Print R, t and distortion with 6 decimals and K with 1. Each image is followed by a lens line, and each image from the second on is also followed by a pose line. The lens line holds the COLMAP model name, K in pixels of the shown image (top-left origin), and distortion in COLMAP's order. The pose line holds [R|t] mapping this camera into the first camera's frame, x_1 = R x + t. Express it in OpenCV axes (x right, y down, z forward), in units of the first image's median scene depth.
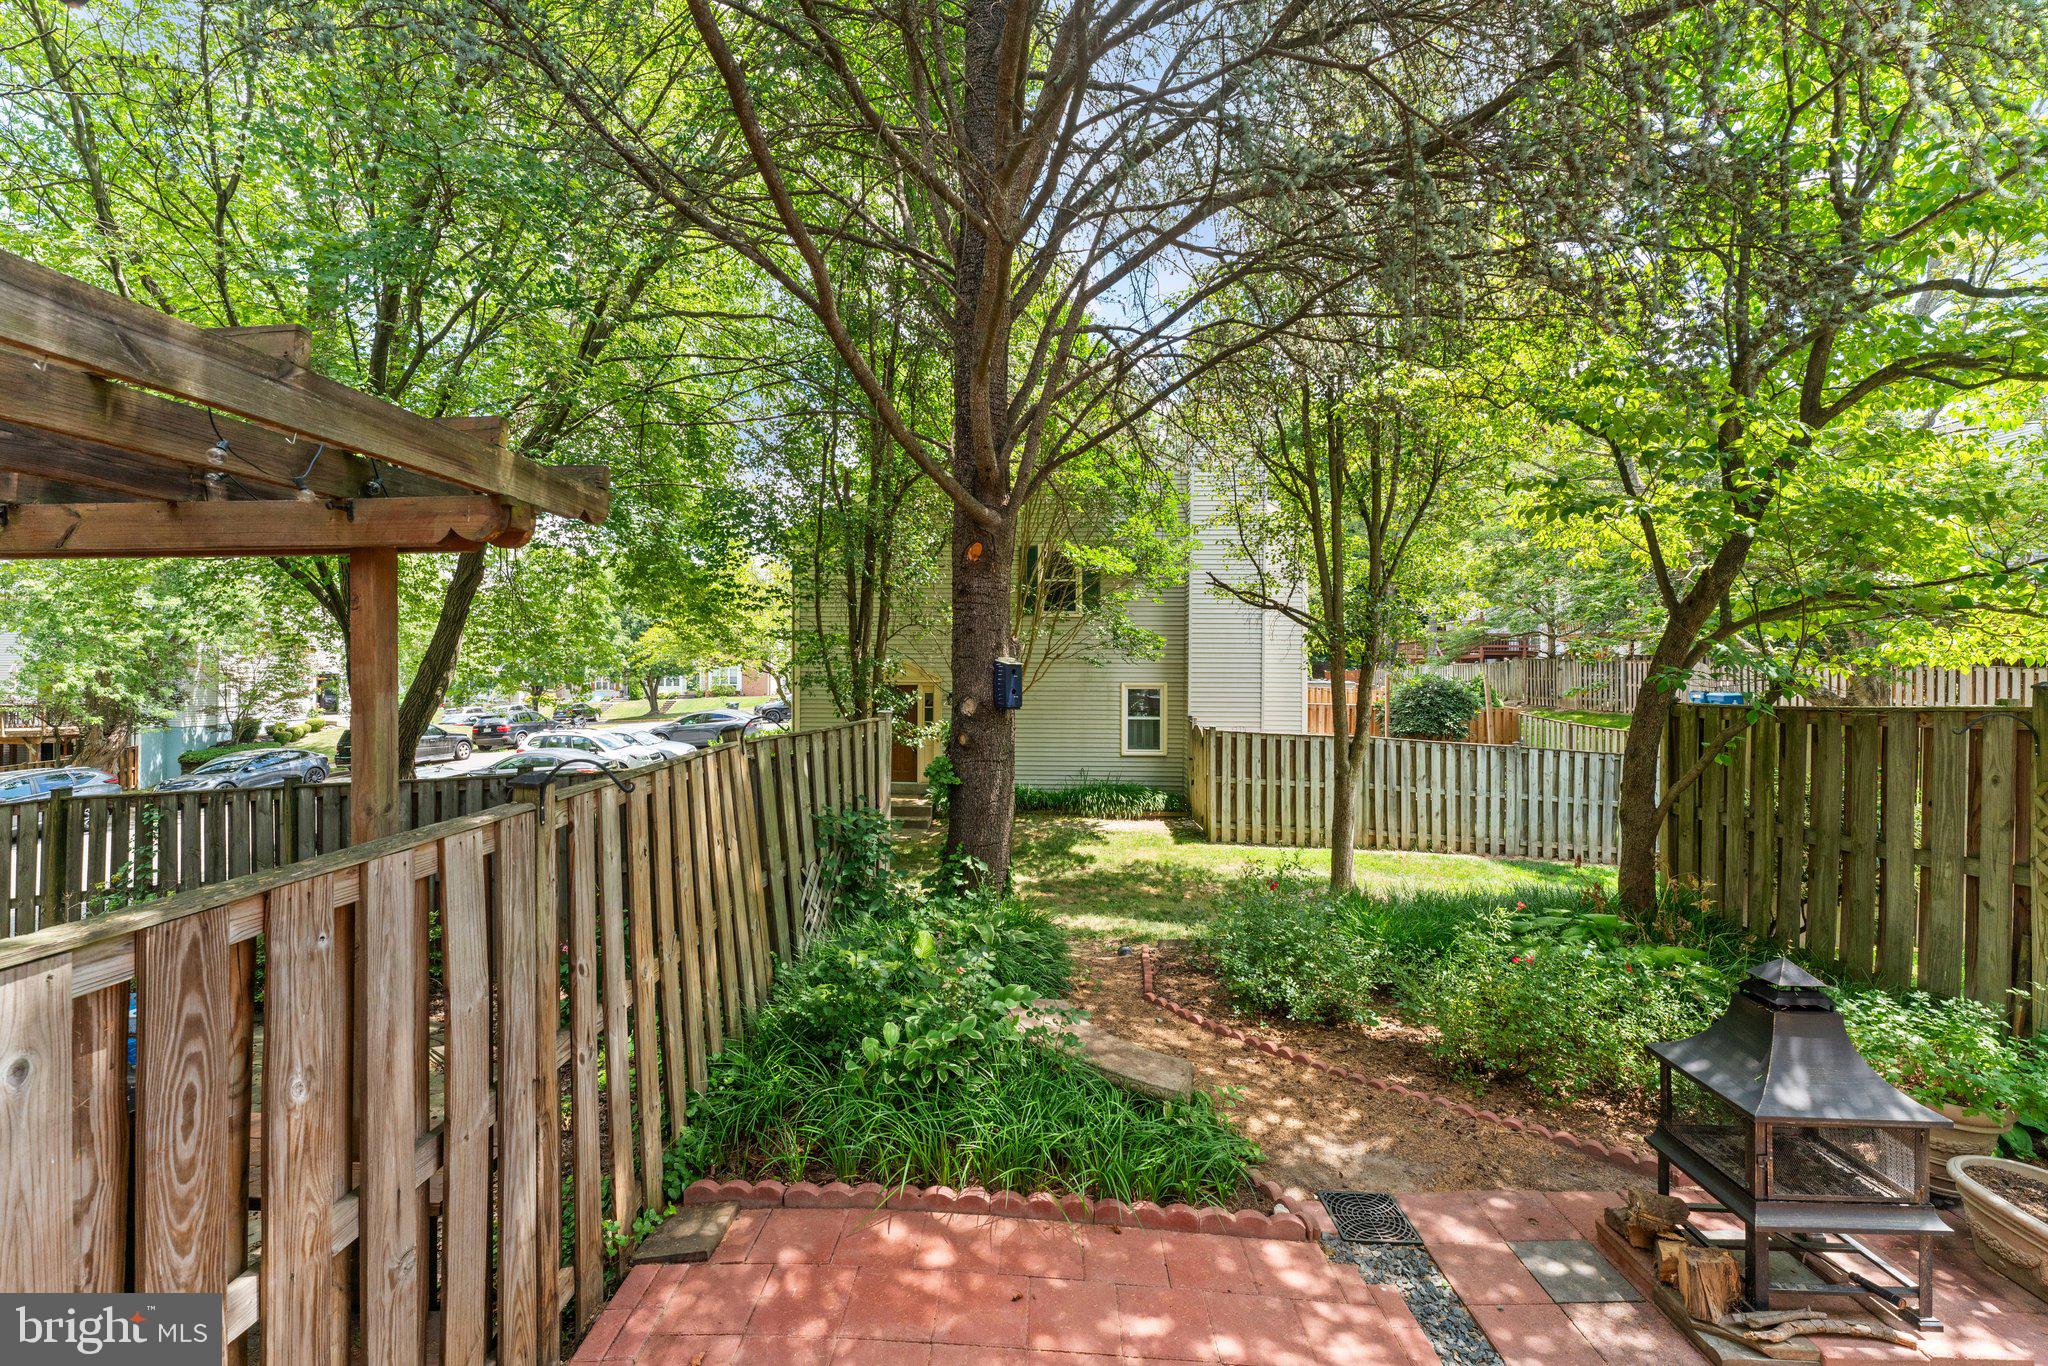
lens RADIAL K [[820.7, 0, 1015.2], [0, 820.7, 672.9], [0, 0, 1]] dist [0.000348, 0.000109]
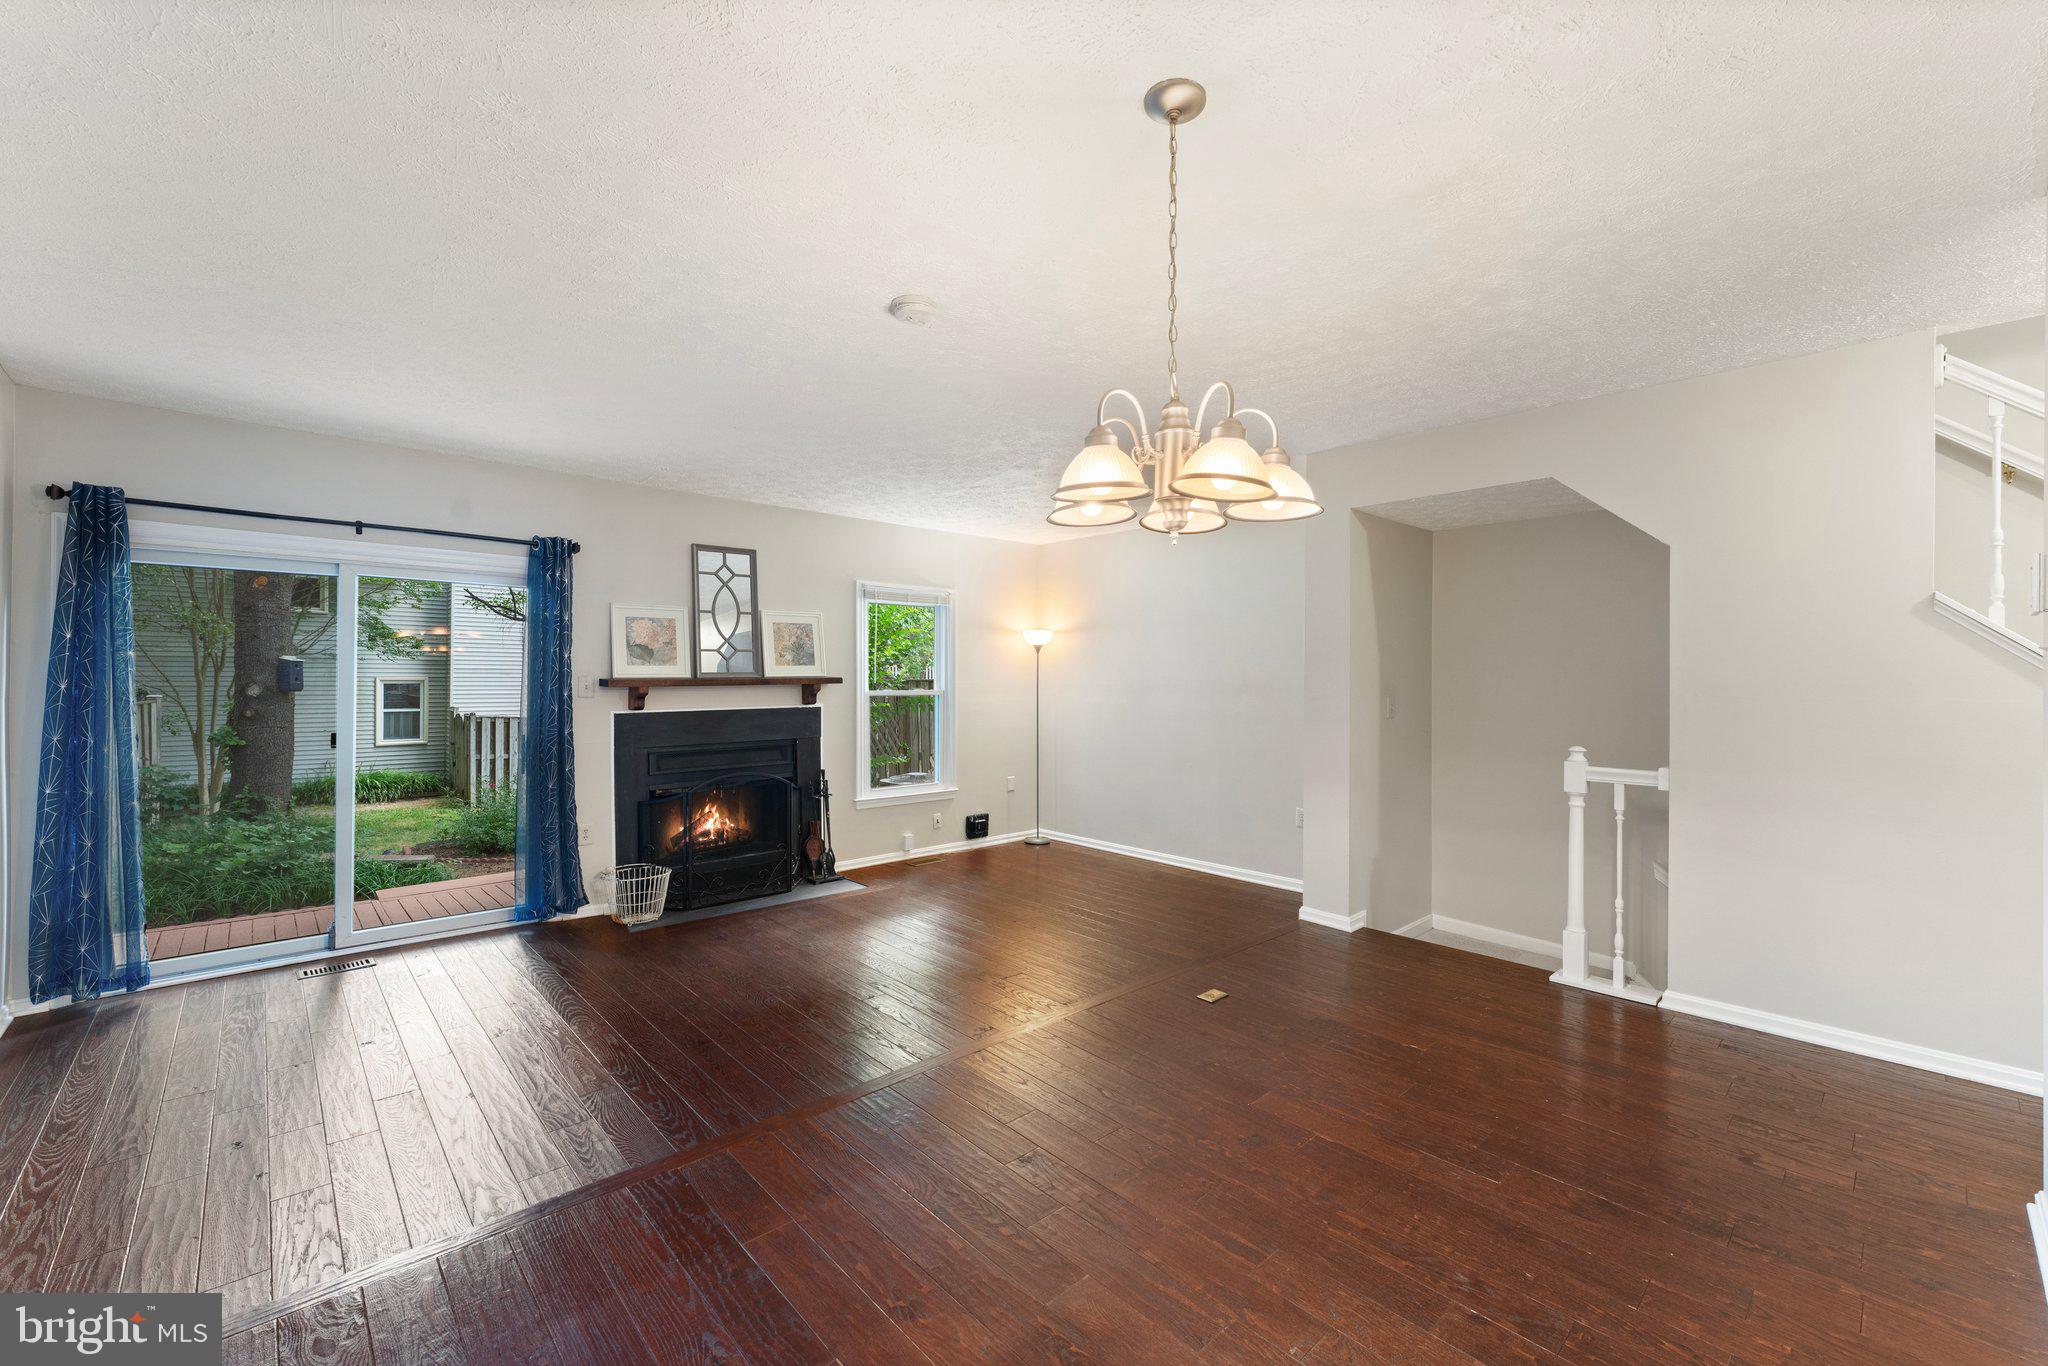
lens RADIAL K [[829.2, 0, 1027.5], [0, 829.2, 676.2], [0, 0, 1]] dist [0.000726, -0.000303]
pose [[0.693081, -0.000169, 0.720860, -0.086509], [-0.003689, 0.999986, 0.003781, 0.003582], [-0.720850, -0.005280, 0.693071, -0.511350]]
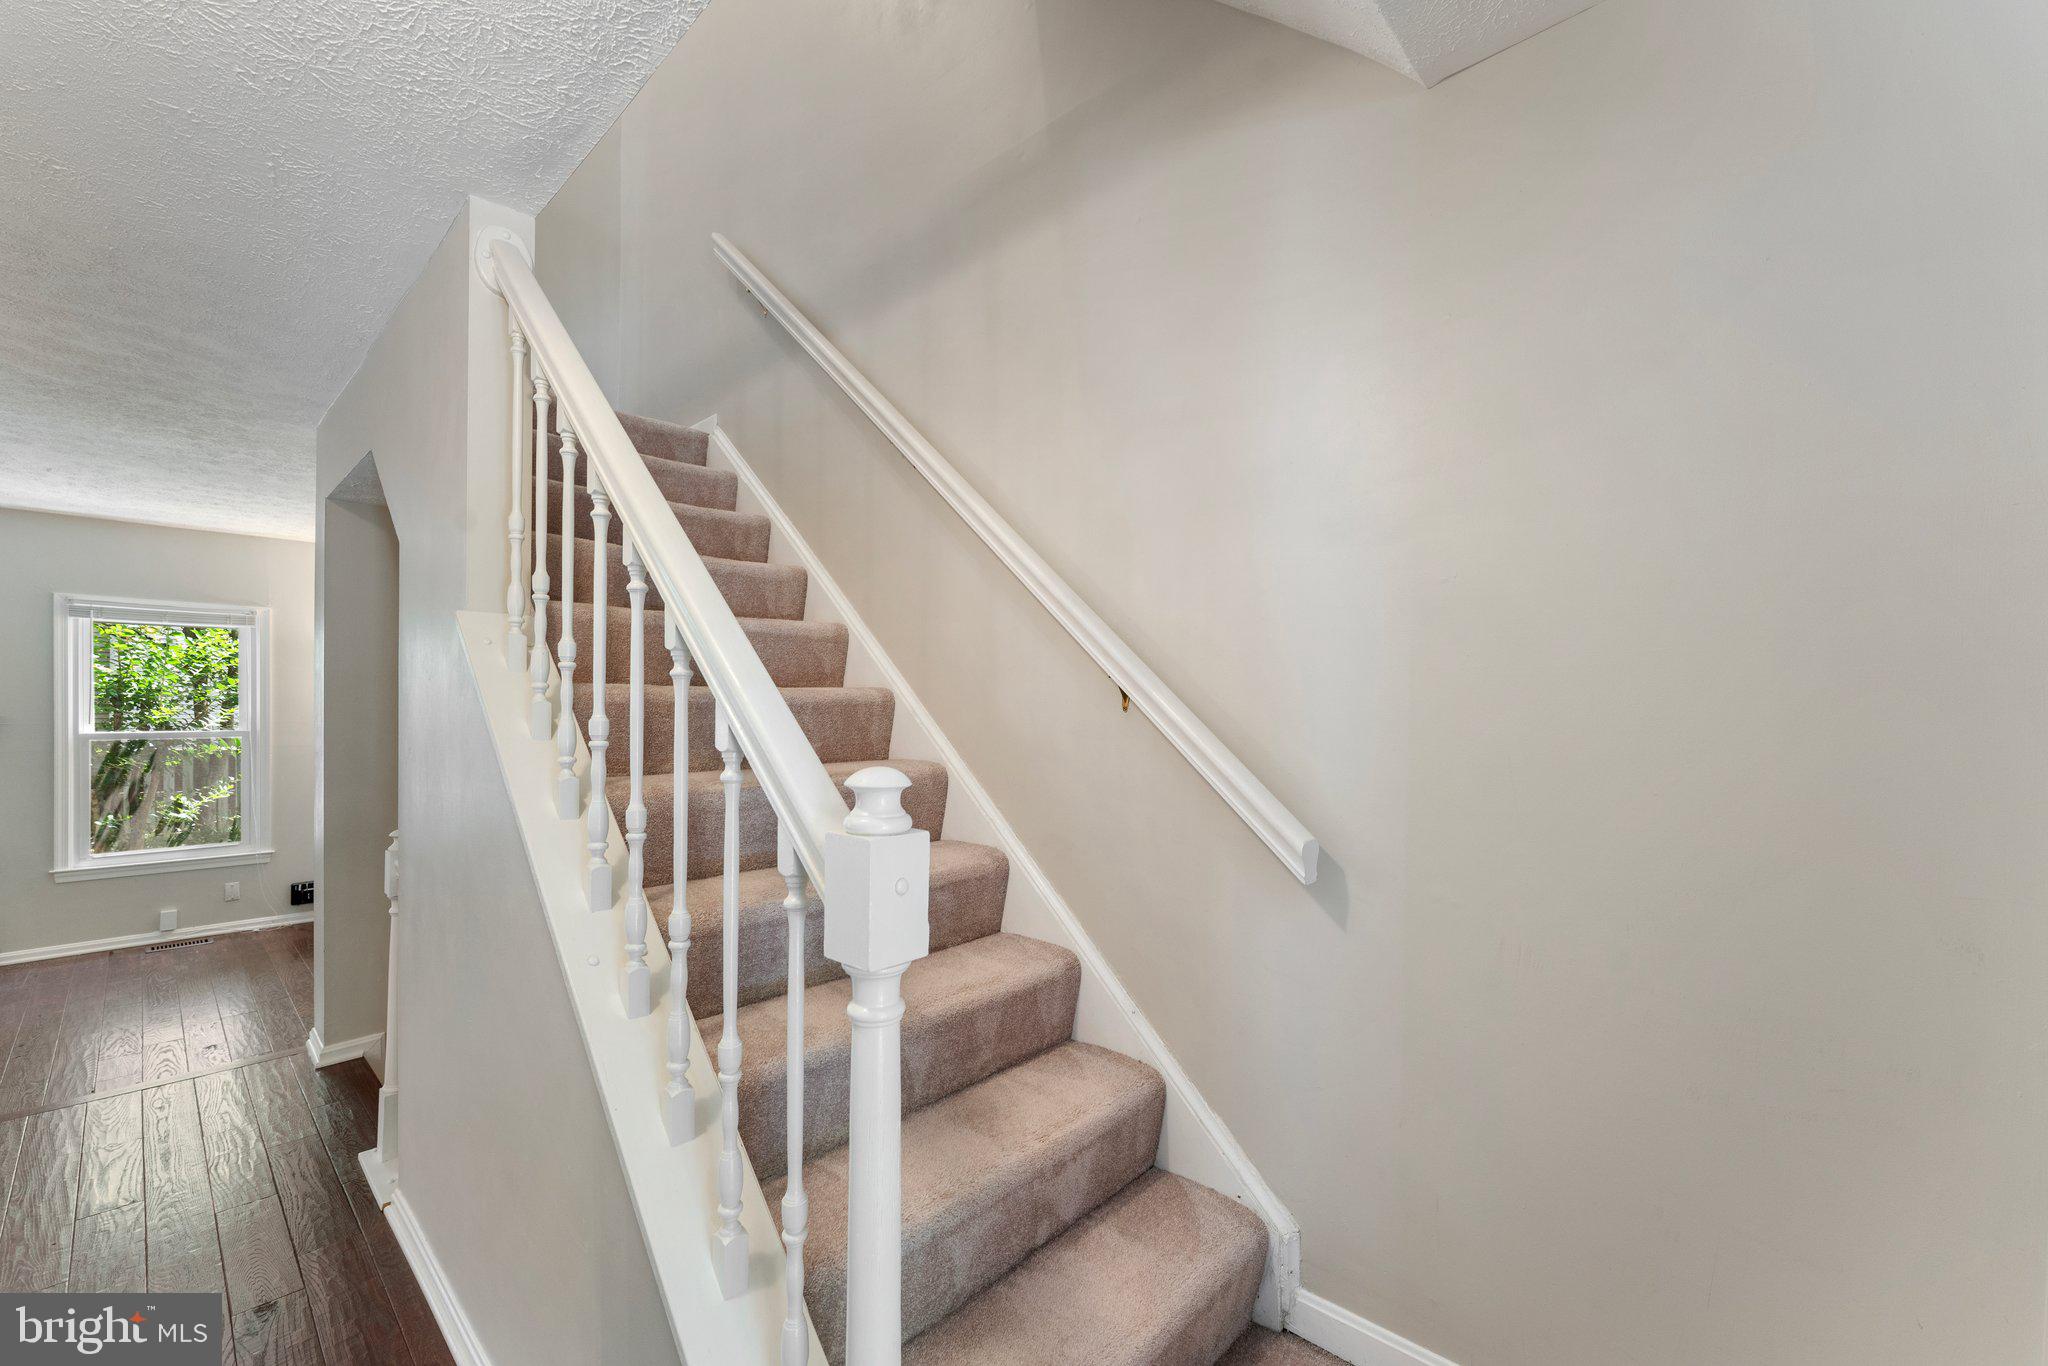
lens RADIAL K [[824.6, 0, 1023.0], [0, 824.6, 705.6], [0, 0, 1]] dist [-0.000939, 0.000121]
pose [[0.642959, -0.000938, 0.765900, 0.214660], [-0.007390, 0.999945, 0.007429, -0.005148], [-0.765865, -0.010437, 0.642917, -0.706586]]
